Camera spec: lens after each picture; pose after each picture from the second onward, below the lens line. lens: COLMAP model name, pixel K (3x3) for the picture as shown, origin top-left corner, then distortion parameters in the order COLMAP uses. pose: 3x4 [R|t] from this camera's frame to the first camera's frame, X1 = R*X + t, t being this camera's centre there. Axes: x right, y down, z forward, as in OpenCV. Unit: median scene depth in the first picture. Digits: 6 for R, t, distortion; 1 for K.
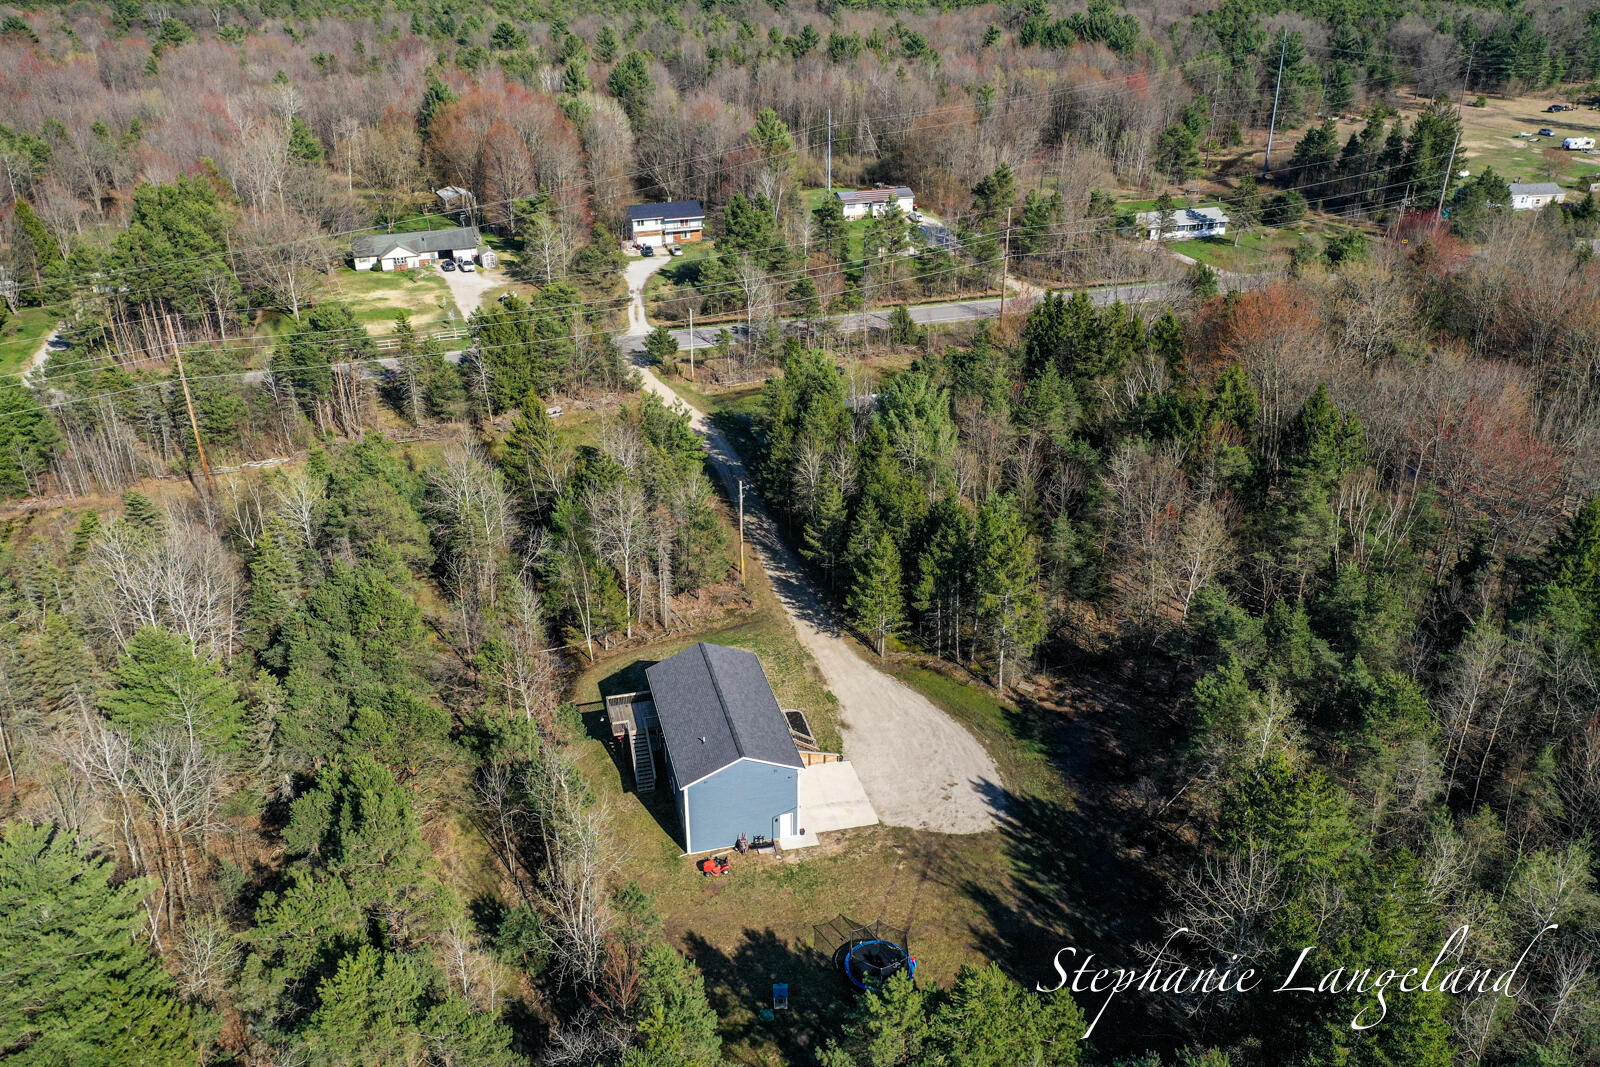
lens RADIAL K [[1260.5, 0, 805.9], [0, 1260.5, 538.7], [0, 0, 1]] dist [-0.011230, 0.002555]
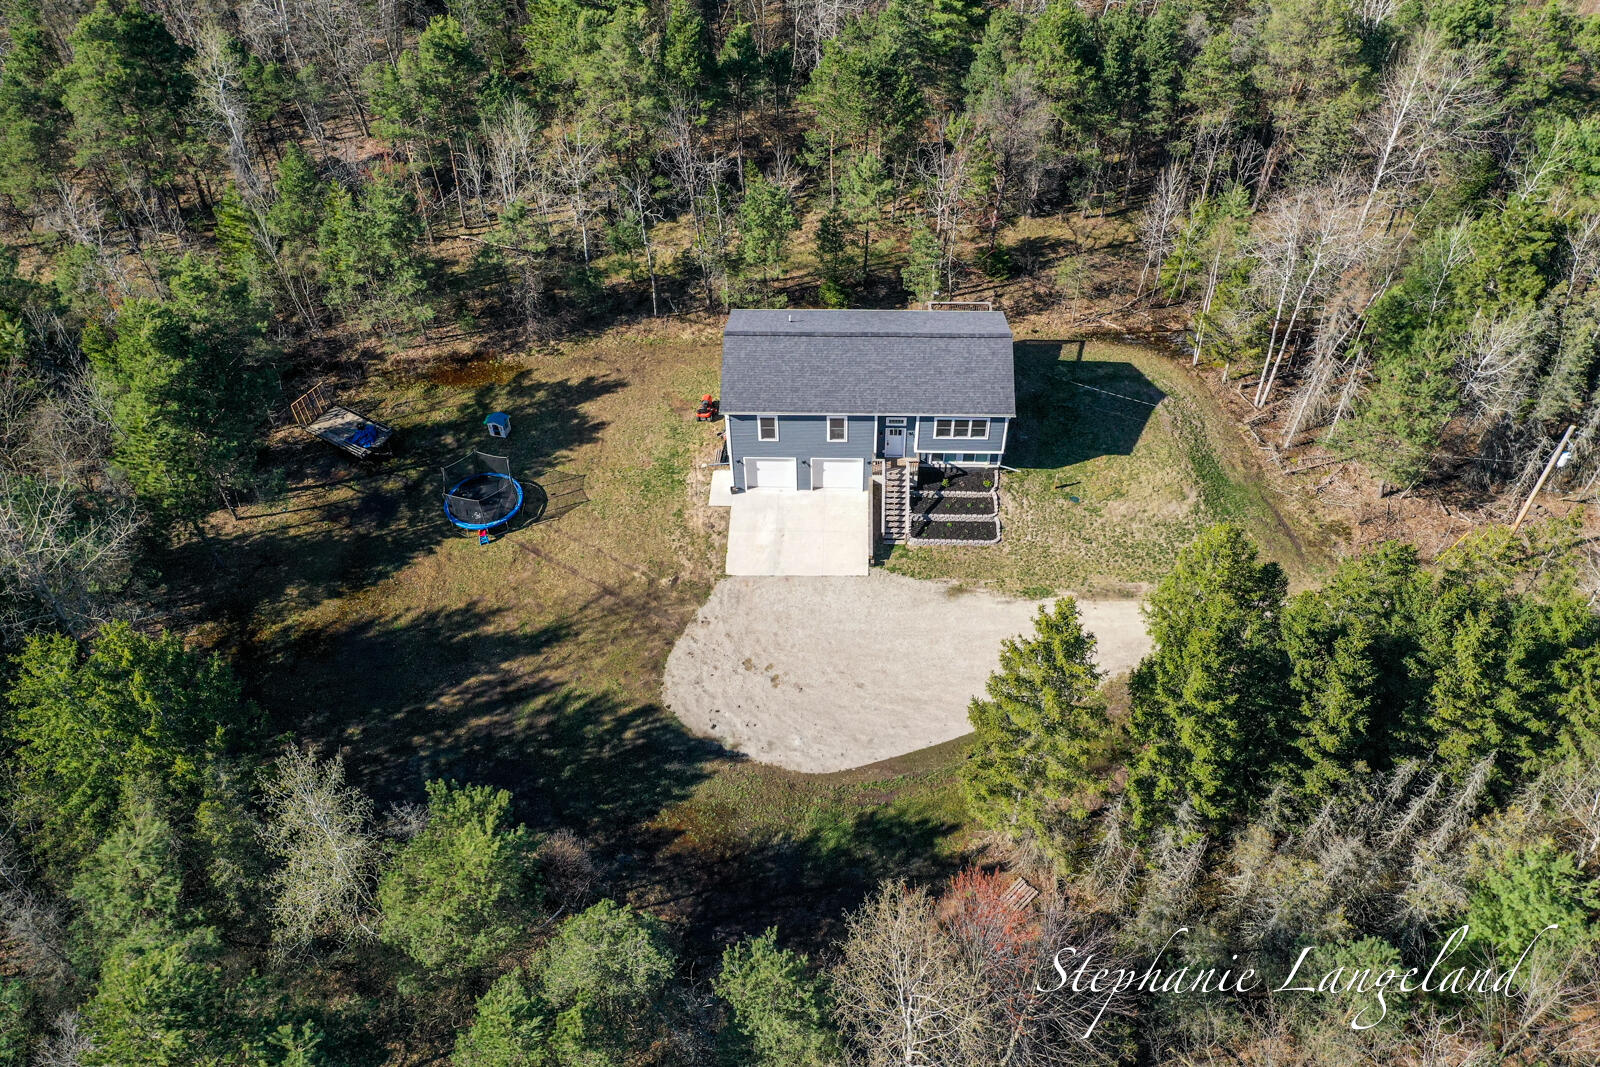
lens RADIAL K [[1260.5, 0, 788.1], [0, 1260.5, 537.5], [0, 0, 1]] dist [-0.011230, 0.002555]
pose [[-0.293770, 0.713661, -0.635914, 0.502920], [-0.418225, 0.502248, 0.756858, -0.355987], [0.859527, 0.488297, 0.150926, 0.927502]]
